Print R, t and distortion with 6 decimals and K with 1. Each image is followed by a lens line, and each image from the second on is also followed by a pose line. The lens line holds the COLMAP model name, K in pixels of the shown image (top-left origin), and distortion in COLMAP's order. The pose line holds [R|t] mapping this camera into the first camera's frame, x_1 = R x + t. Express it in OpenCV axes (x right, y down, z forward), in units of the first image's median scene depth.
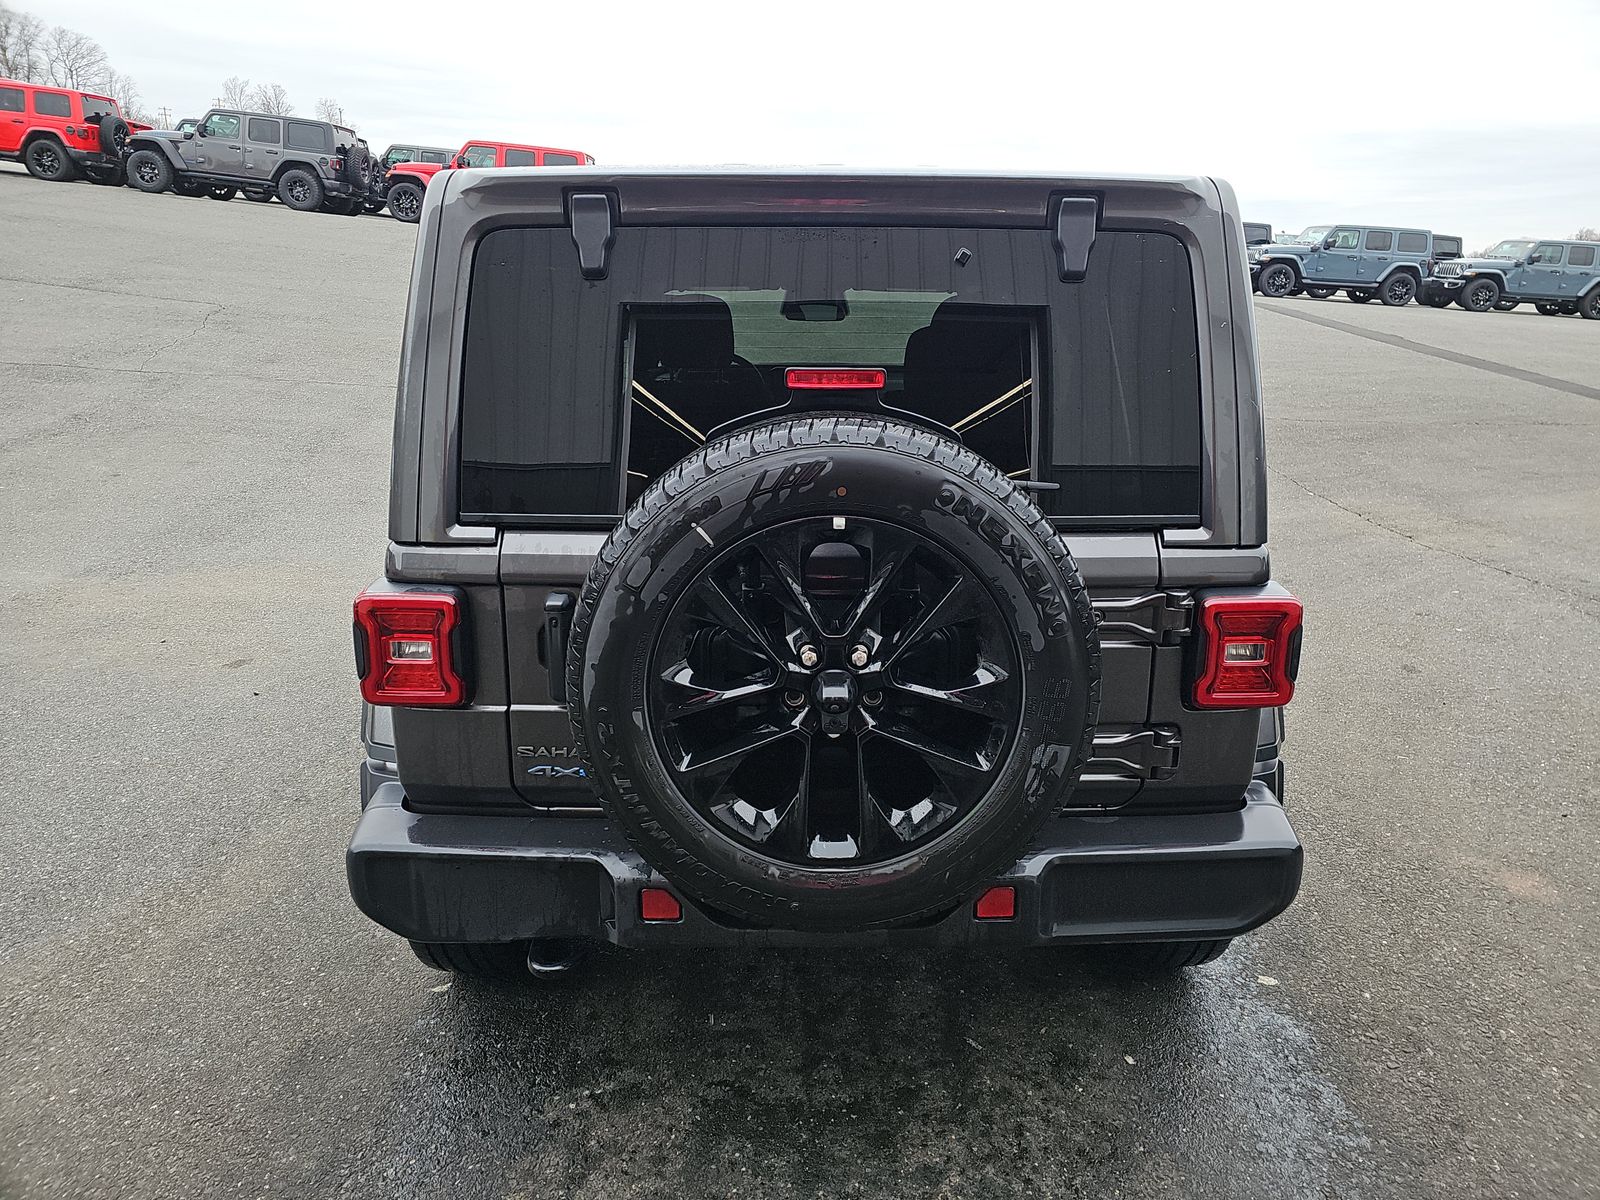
lens RADIAL K [[1109.9, 0, 800.0], [0, 1109.9, 600.0], [0, 0, 1]] dist [0.000424, 0.172094]
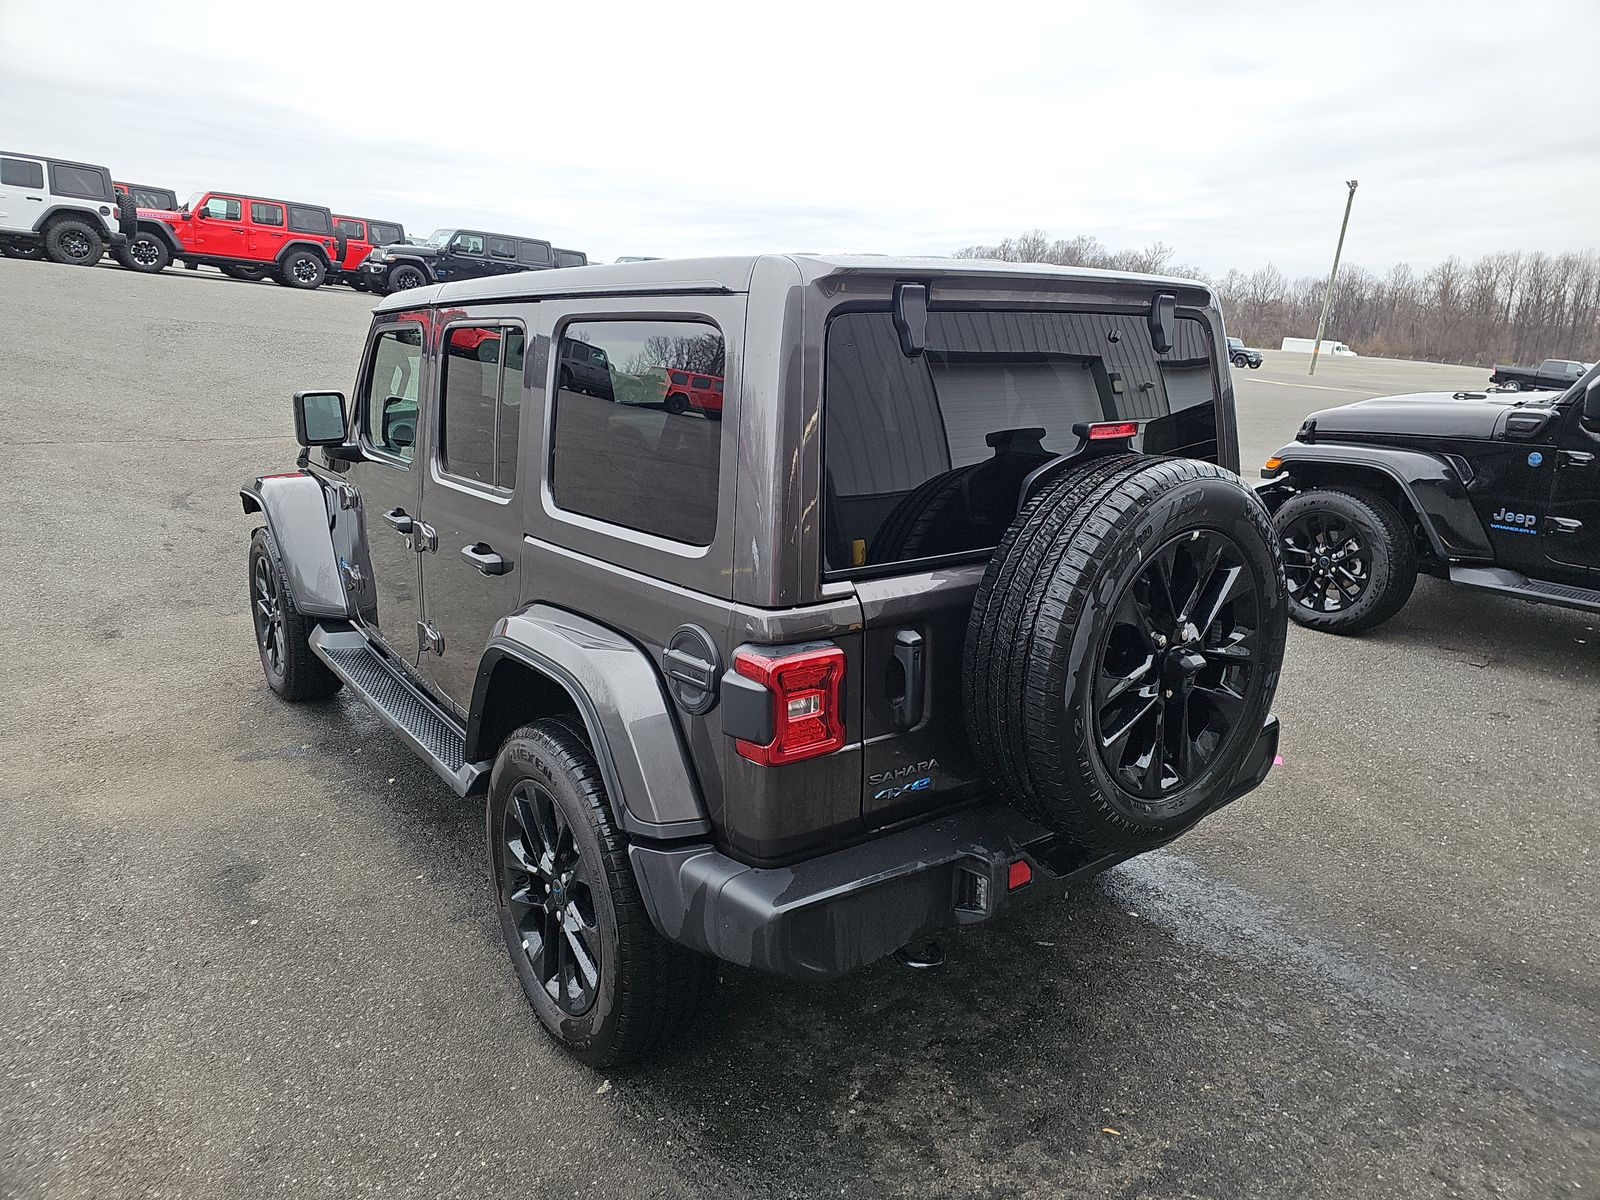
lens RADIAL K [[1043.4, 0, 802.8], [0, 1043.4, 593.2], [0, 0, 1]] dist [0.064179, -0.055972]
pose [[0.808213, -0.139263, 0.572186, -0.804371], [0.161740, 0.986764, 0.011709, -0.064589], [-0.566243, 0.083082, 0.820040, 0.162434]]
